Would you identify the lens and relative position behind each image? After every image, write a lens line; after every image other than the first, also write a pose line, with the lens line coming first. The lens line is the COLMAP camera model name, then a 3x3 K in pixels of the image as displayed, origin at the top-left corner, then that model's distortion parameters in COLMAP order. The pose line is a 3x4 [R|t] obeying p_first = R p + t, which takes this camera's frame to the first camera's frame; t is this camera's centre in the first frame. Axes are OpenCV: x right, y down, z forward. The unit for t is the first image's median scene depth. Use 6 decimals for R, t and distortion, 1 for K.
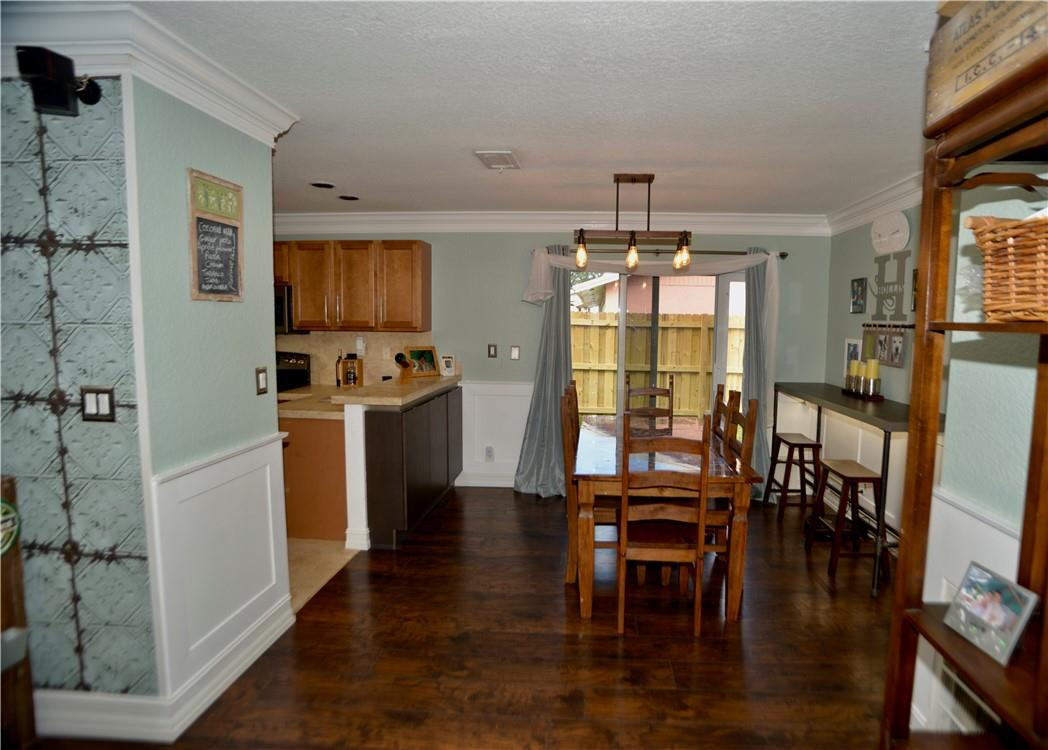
lens RADIAL K [[555.9, 0, 572.4], [0, 555.9, 368.2], [0, 0, 1]] dist [-0.081962, 0.034217]
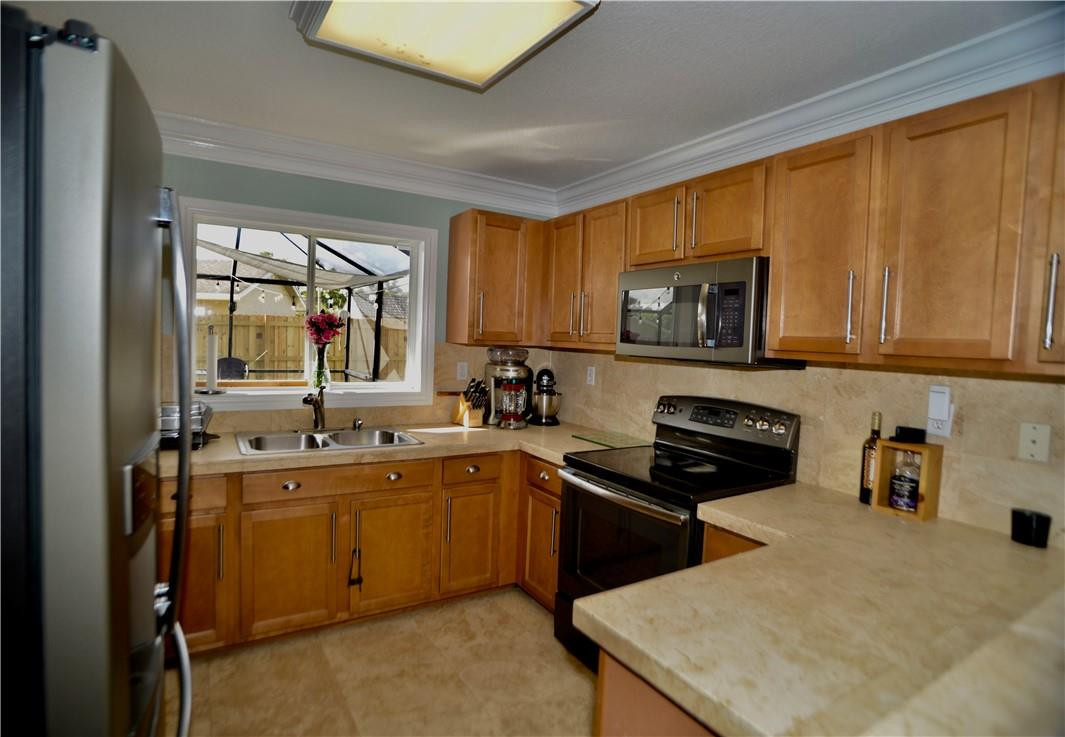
lens RADIAL K [[536.6, 0, 514.1], [0, 536.6, 365.2], [0, 0, 1]] dist [-0.082077, 0.036366]
pose [[0.552978, 0.050468, -0.831666, -0.374069], [-0.101463, 0.994814, -0.007095, -0.056564], [0.826995, 0.088306, 0.555231, 0.825091]]
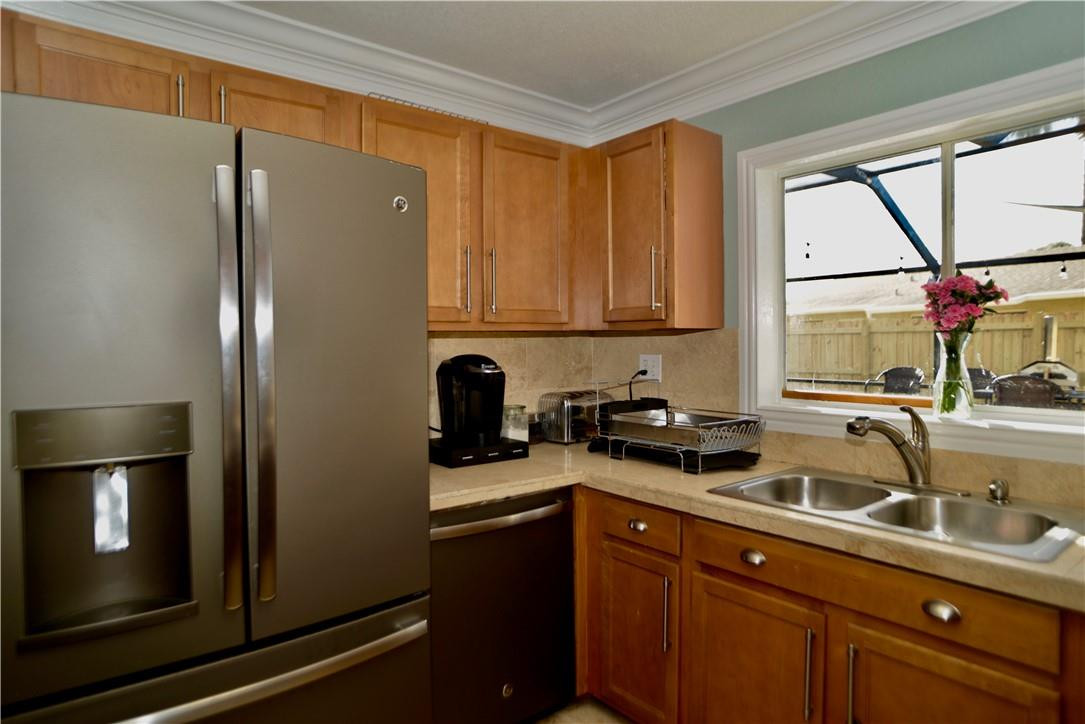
lens RADIAL K [[636.5, 0, 542.5], [0, 636.5, 362.0], [0, 0, 1]] dist [-0.000579, -0.000135]
pose [[-0.744798, 0.015502, -0.667110, -0.621602], [-0.054794, 0.994933, 0.084295, -0.067248], [0.665037, 0.099336, -0.740175, 1.227385]]
